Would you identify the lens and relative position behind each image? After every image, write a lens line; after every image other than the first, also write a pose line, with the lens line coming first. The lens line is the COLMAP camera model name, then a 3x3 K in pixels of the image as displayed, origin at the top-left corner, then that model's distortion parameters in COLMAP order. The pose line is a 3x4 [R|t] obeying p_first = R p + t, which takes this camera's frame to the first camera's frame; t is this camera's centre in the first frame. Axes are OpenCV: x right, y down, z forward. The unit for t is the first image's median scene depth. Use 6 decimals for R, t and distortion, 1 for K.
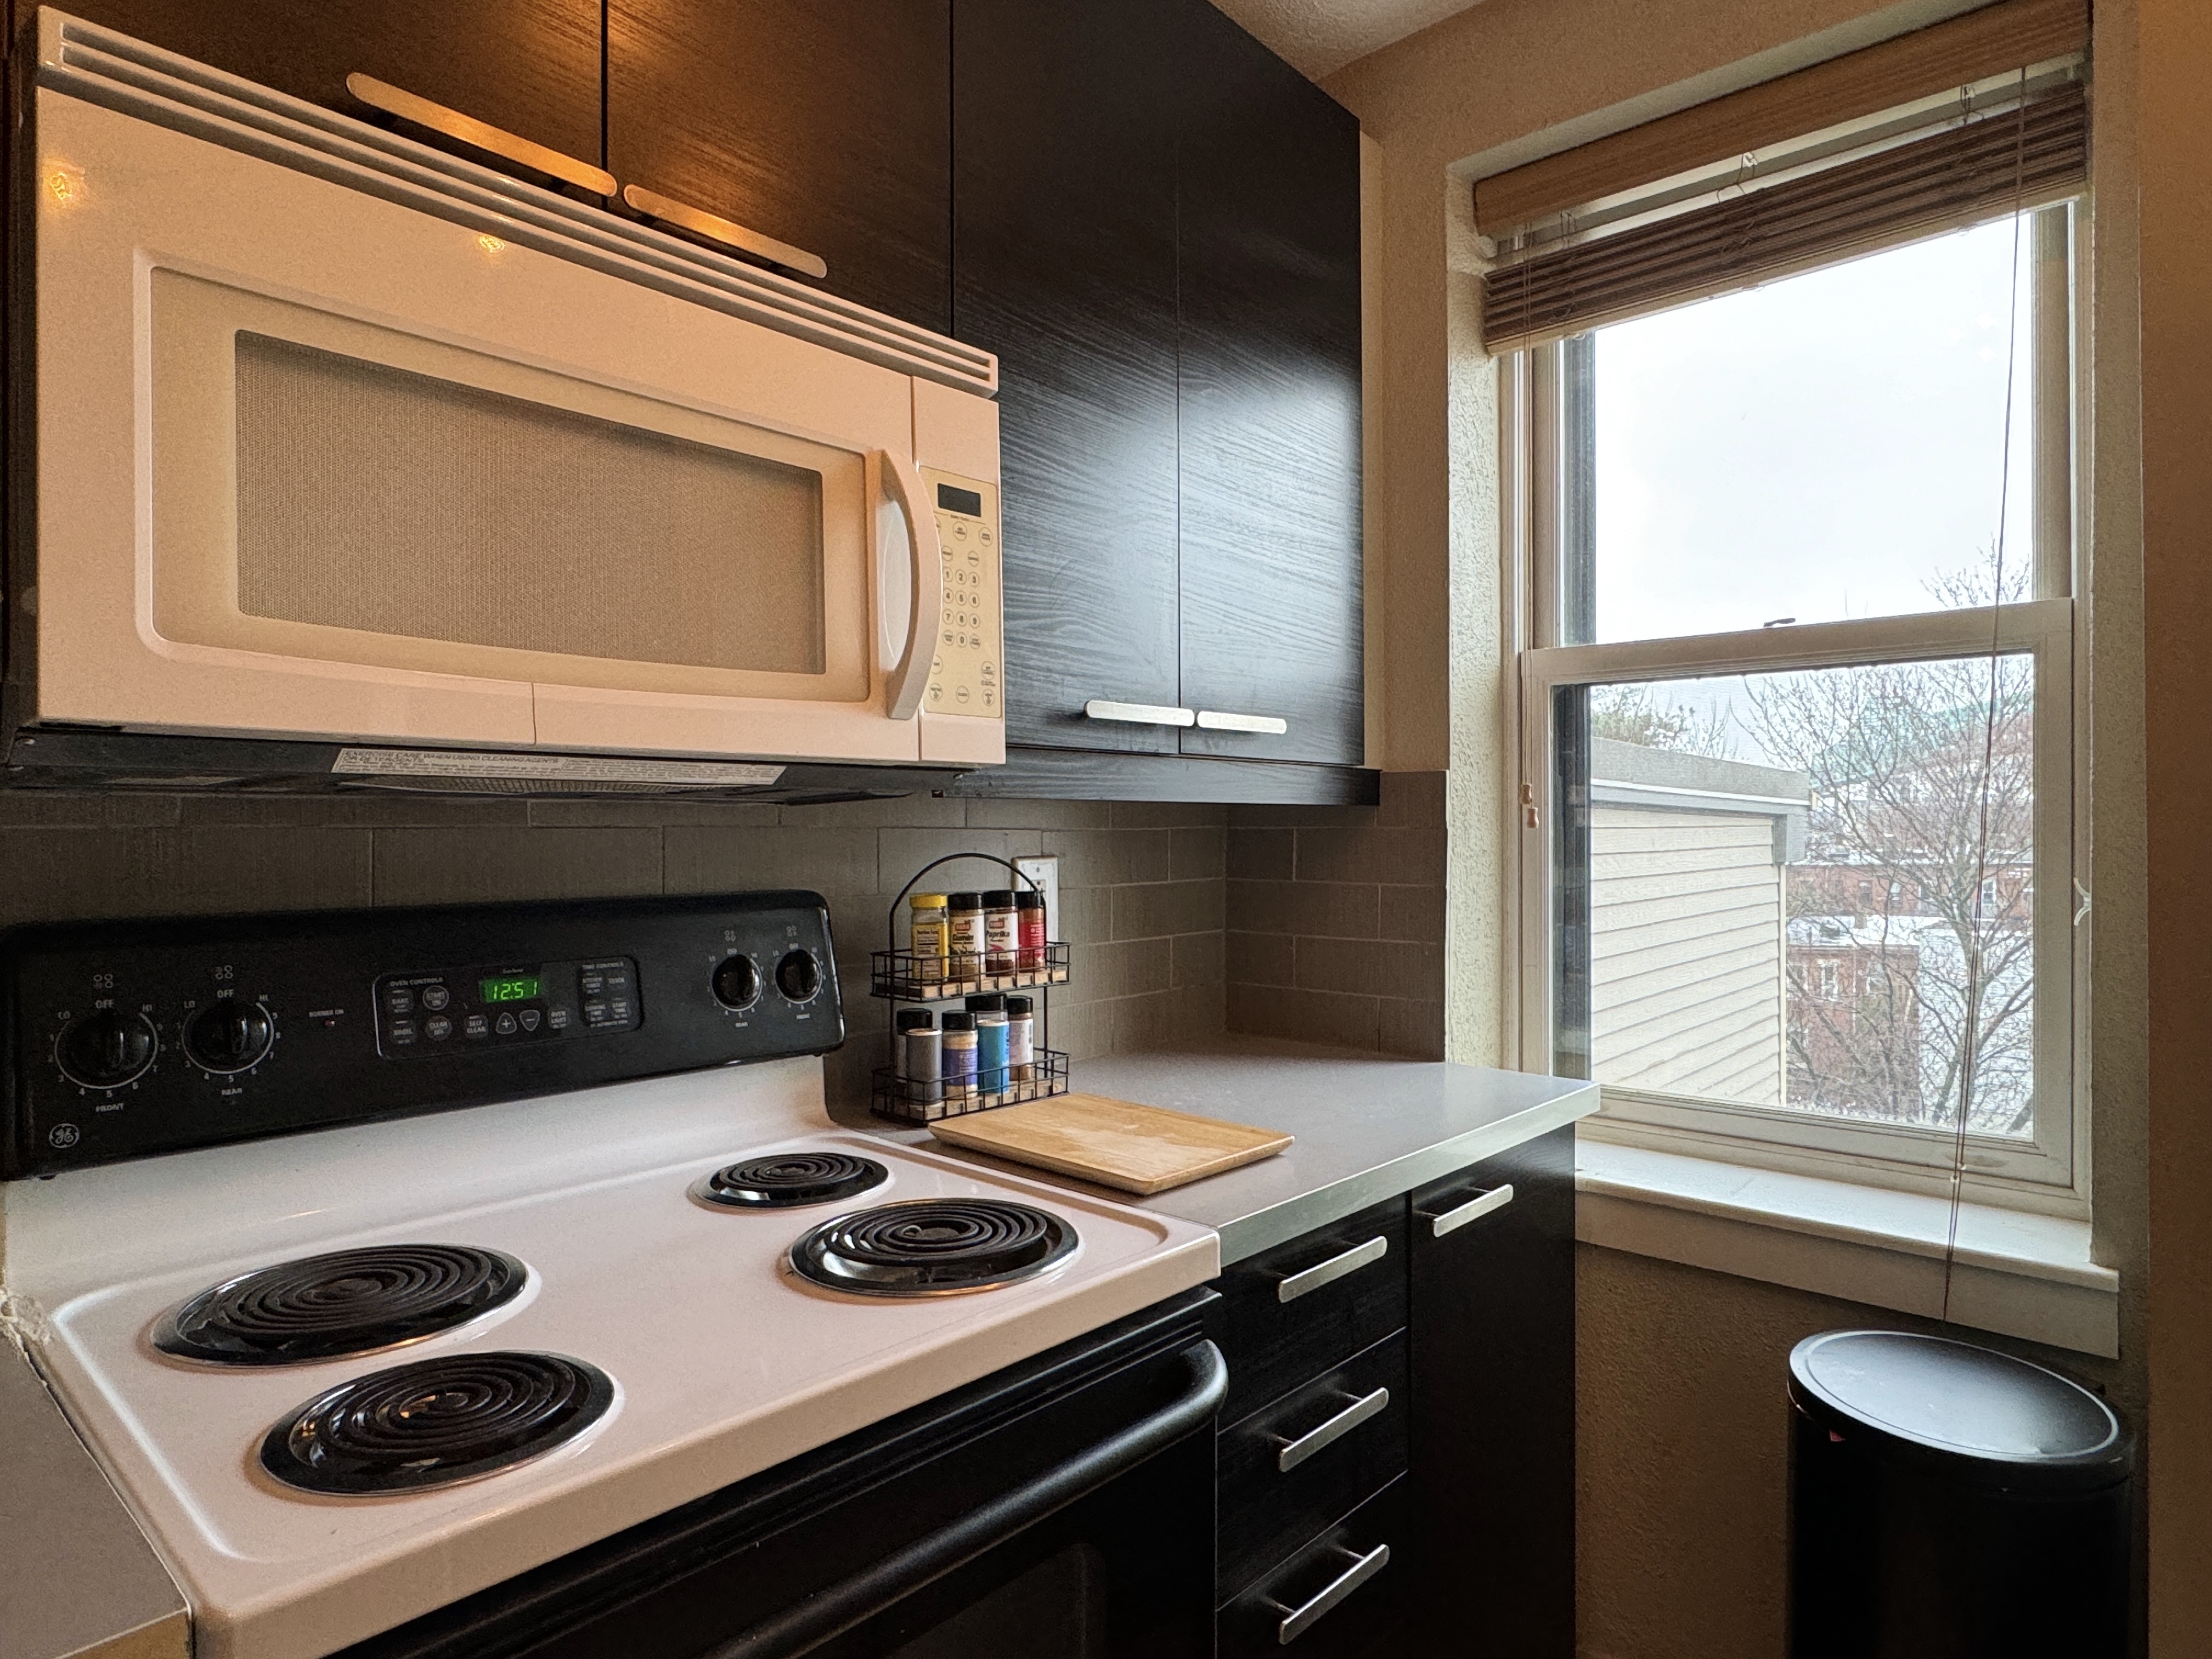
lens RADIAL K [[1281.4, 0, 1072.9], [0, 1281.4, 826.4], [0, 0, 1]] dist [0.002544, 0.003402]
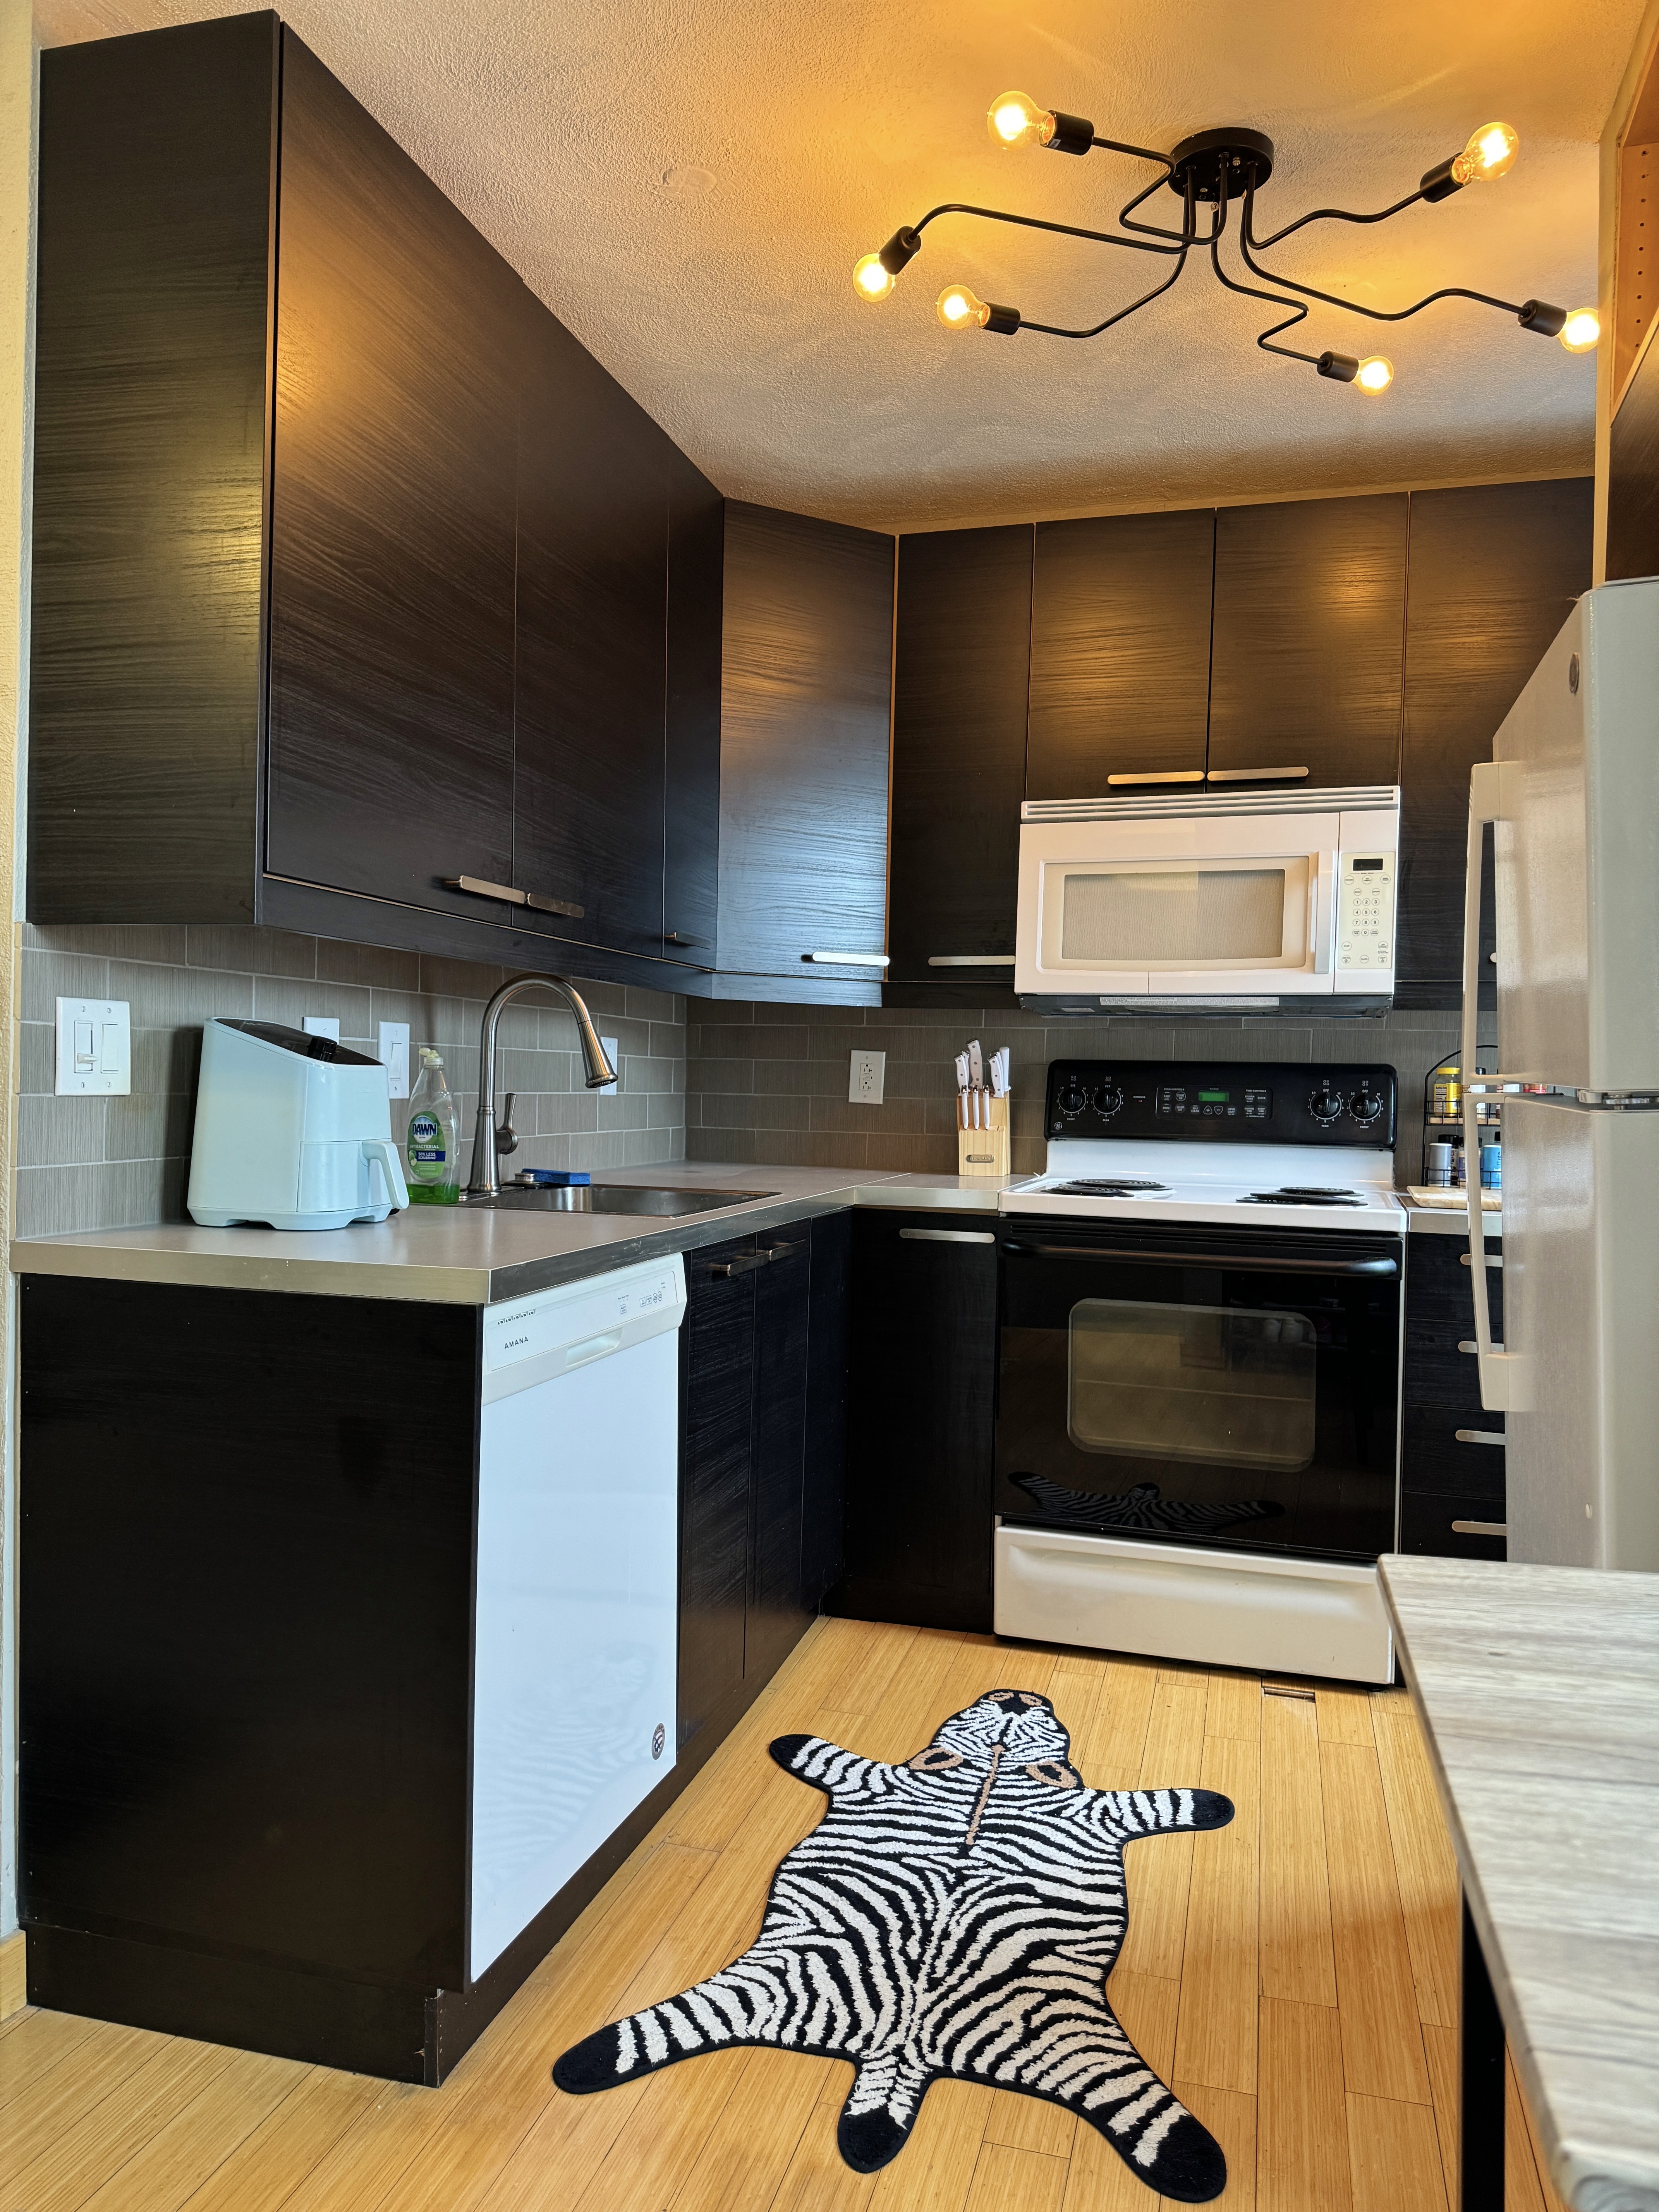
lens RADIAL K [[1545.8, 0, 829.5], [0, 1545.8, 1106.0], [0, 0, 1]] dist [0.098636, -0.128653]
pose [[0.441391, 0.024970, -0.896967, 1.722548], [-0.021079, 0.999625, 0.017455, 0.104118], [0.897067, 0.011202, 0.441752, -0.849399]]
